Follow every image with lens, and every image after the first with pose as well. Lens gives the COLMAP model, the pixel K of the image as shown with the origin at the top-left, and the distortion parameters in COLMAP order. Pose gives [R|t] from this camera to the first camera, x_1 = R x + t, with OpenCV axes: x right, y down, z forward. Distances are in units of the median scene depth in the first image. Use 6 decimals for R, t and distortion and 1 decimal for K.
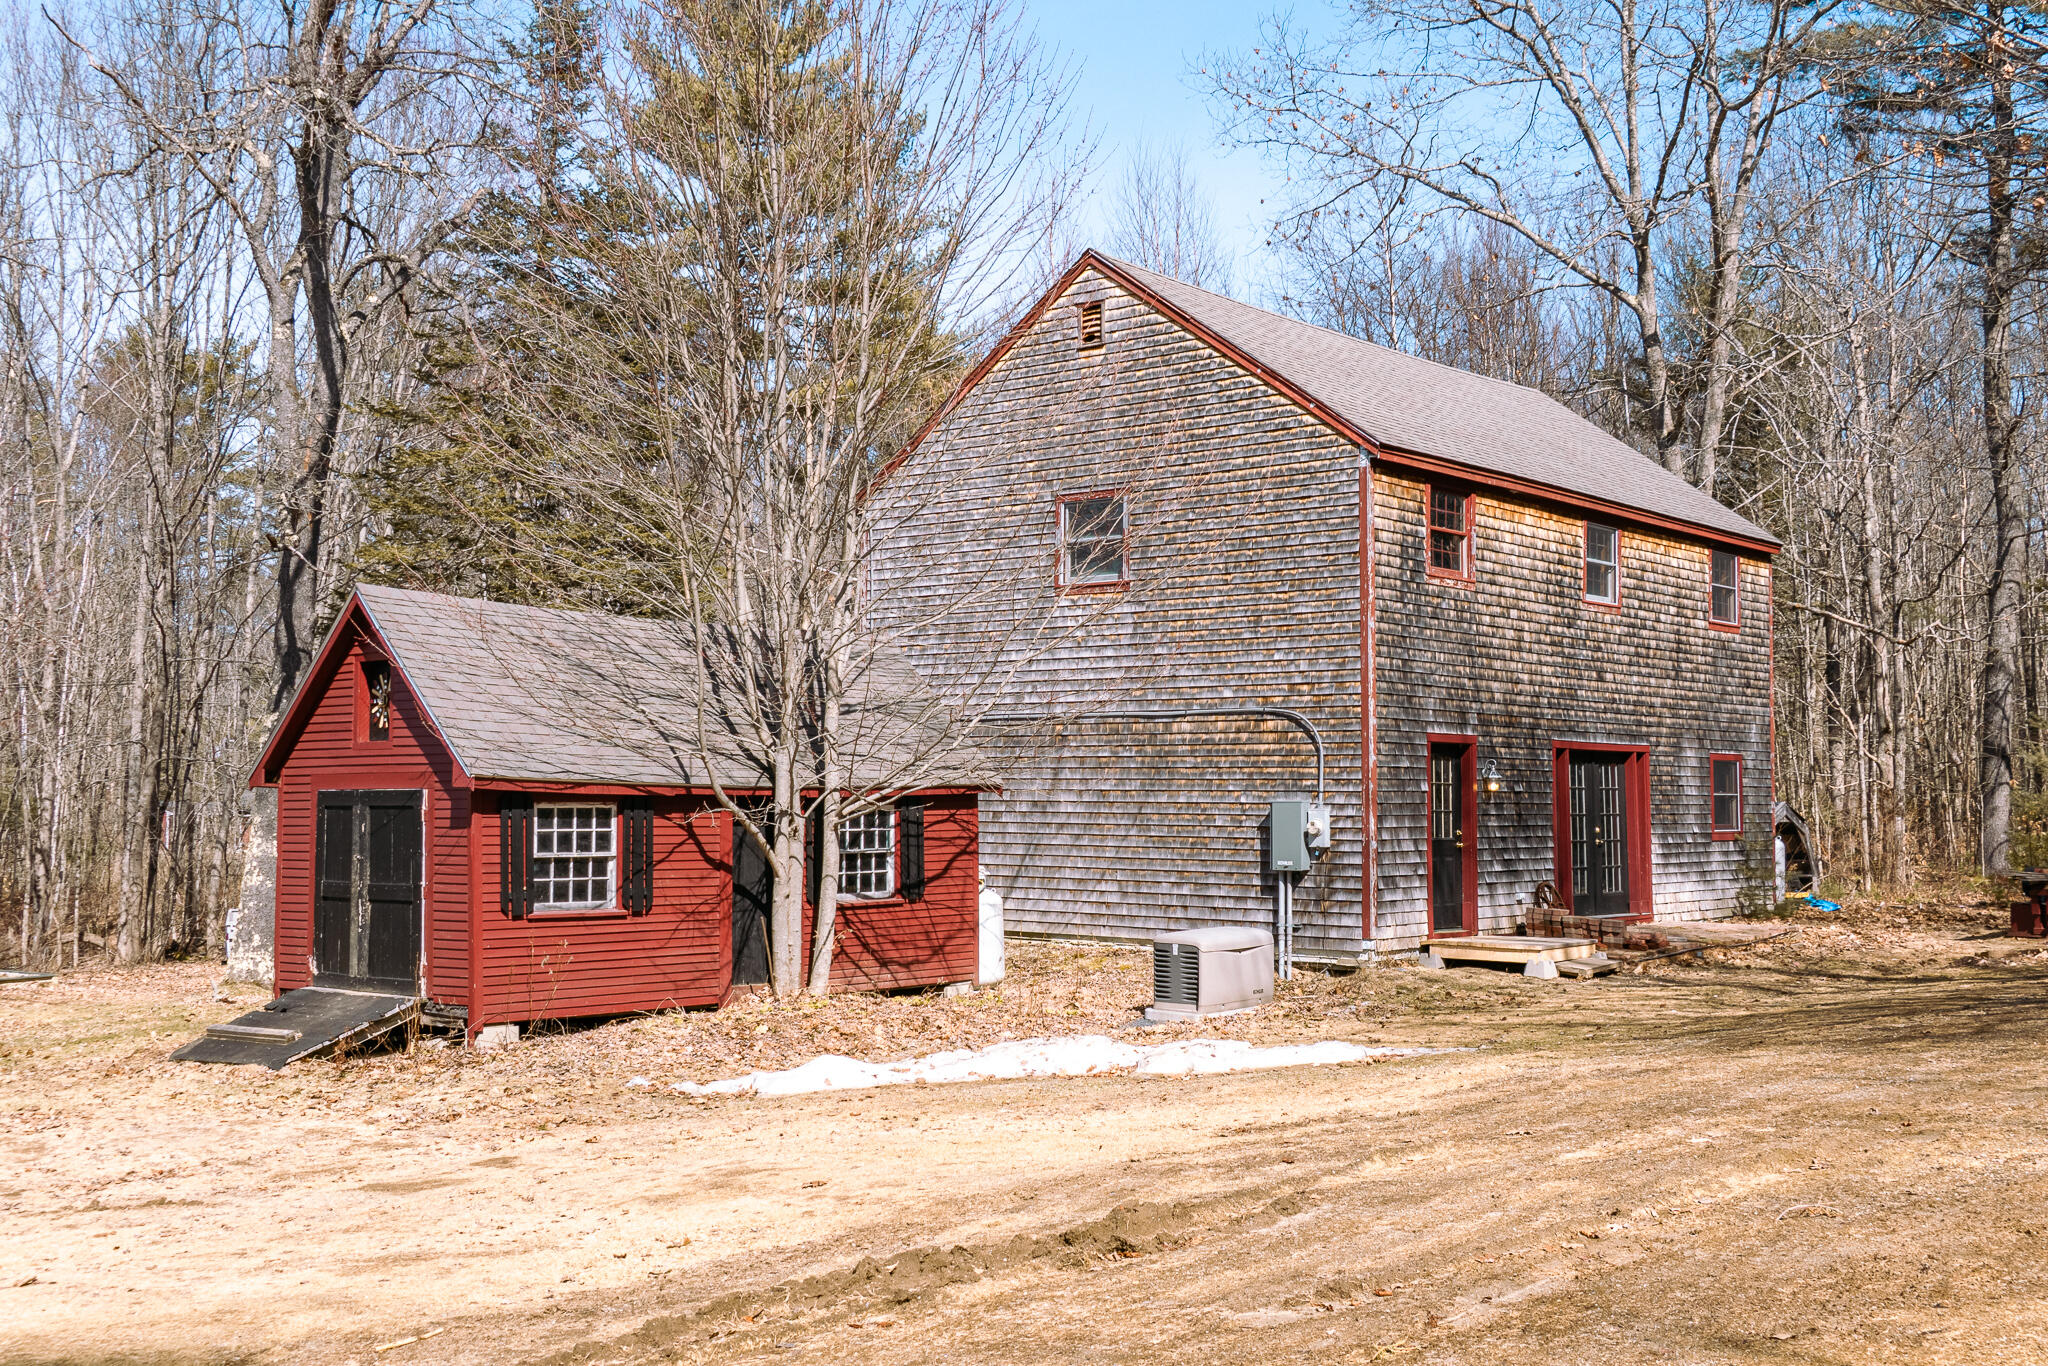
lens RADIAL K [[2149.1, 0, 1021.9], [0, 2149.1, 683.3], [0, 0, 1]] dist [-0.016185, 0.000000]
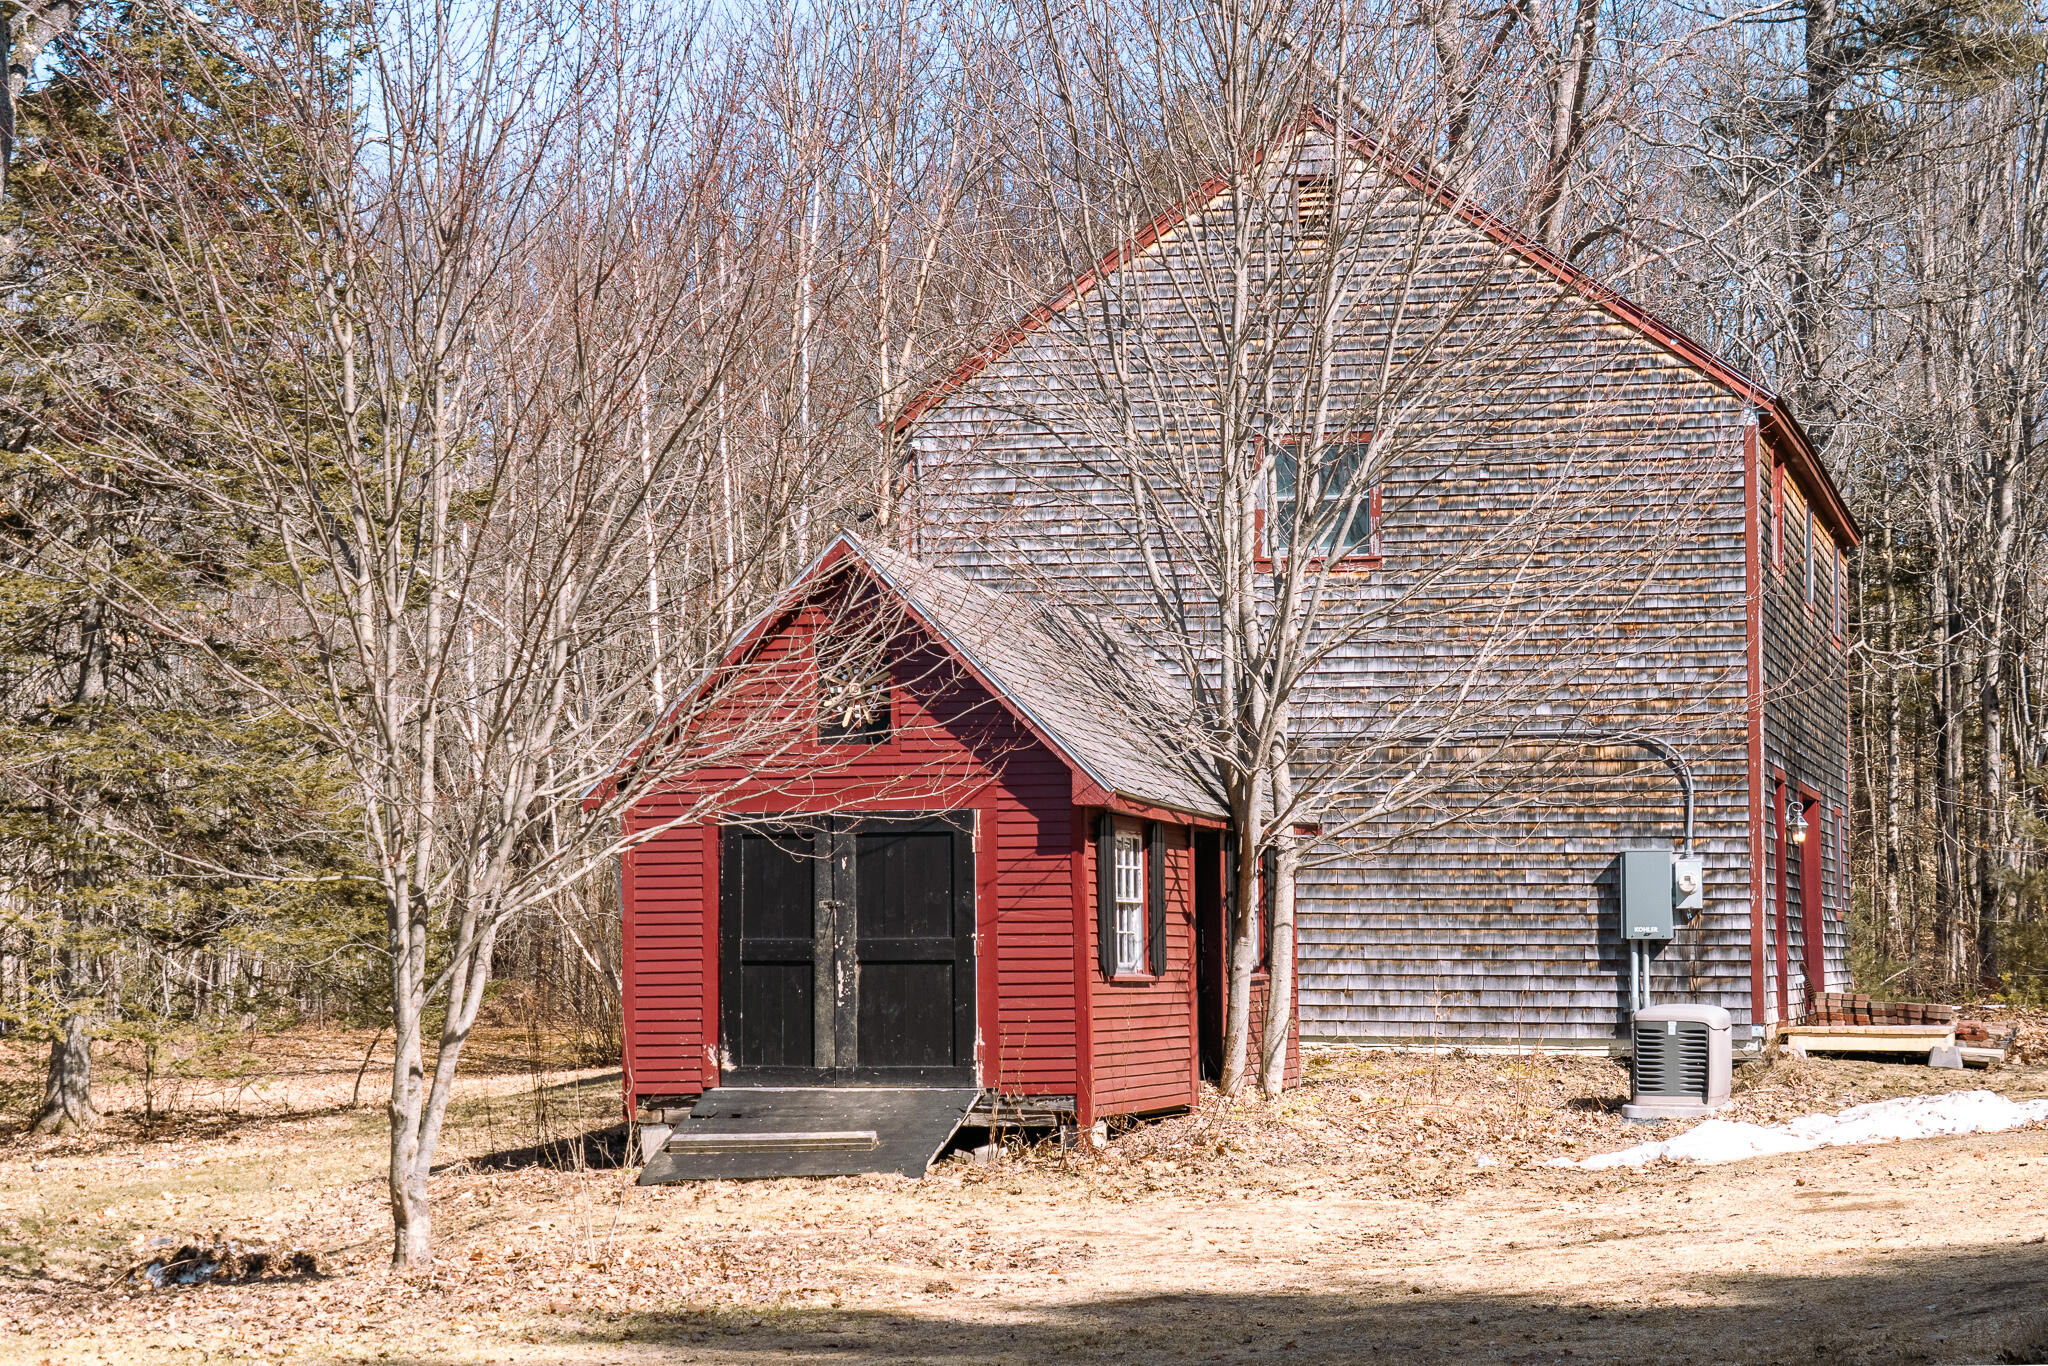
lens RADIAL K [[3944.6, 0, 1018.4], [0, 3944.6, 685.1], [0, 0, 1]] dist [0.040192, 0.000000]
pose [[0.910445, 0.024234, 0.412920, -0.676494], [-0.019963, 0.999693, -0.014655, 0.020895], [-0.413148, 0.005100, 0.910650, -0.206971]]
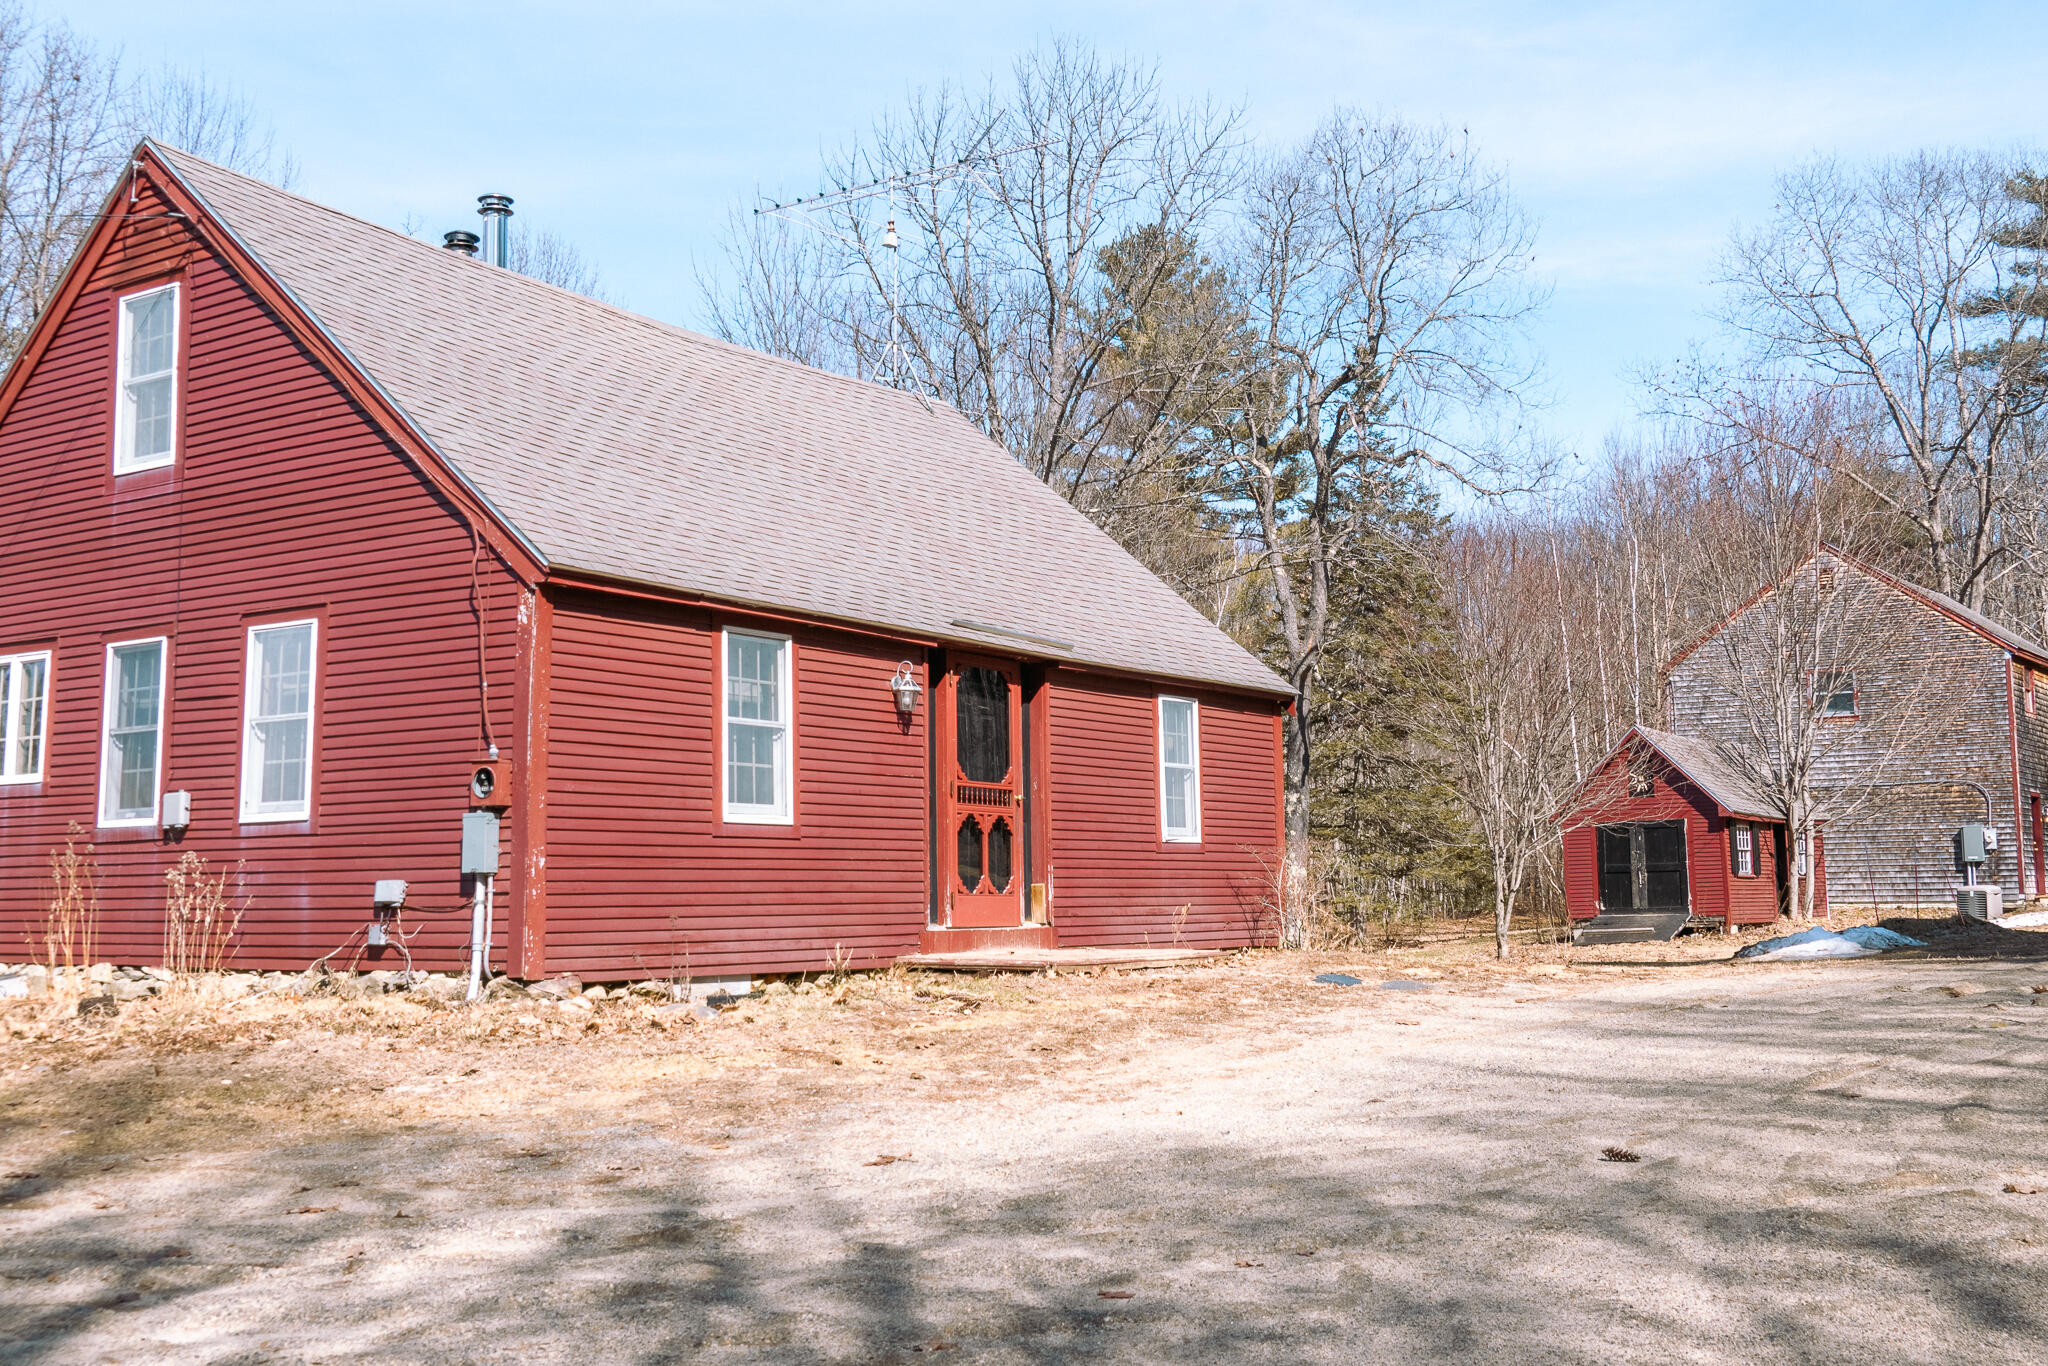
lens RADIAL K [[2149.1, 0, 1024.3], [0, 2149.1, 688.5], [0, 0, 1]] dist [-0.016185, 0.000000]
pose [[0.996827, -0.009197, 0.079067, -0.911044], [0.012741, 0.998931, -0.044433, 0.004232], [-0.078574, 0.045299, 0.995879, -0.916982]]
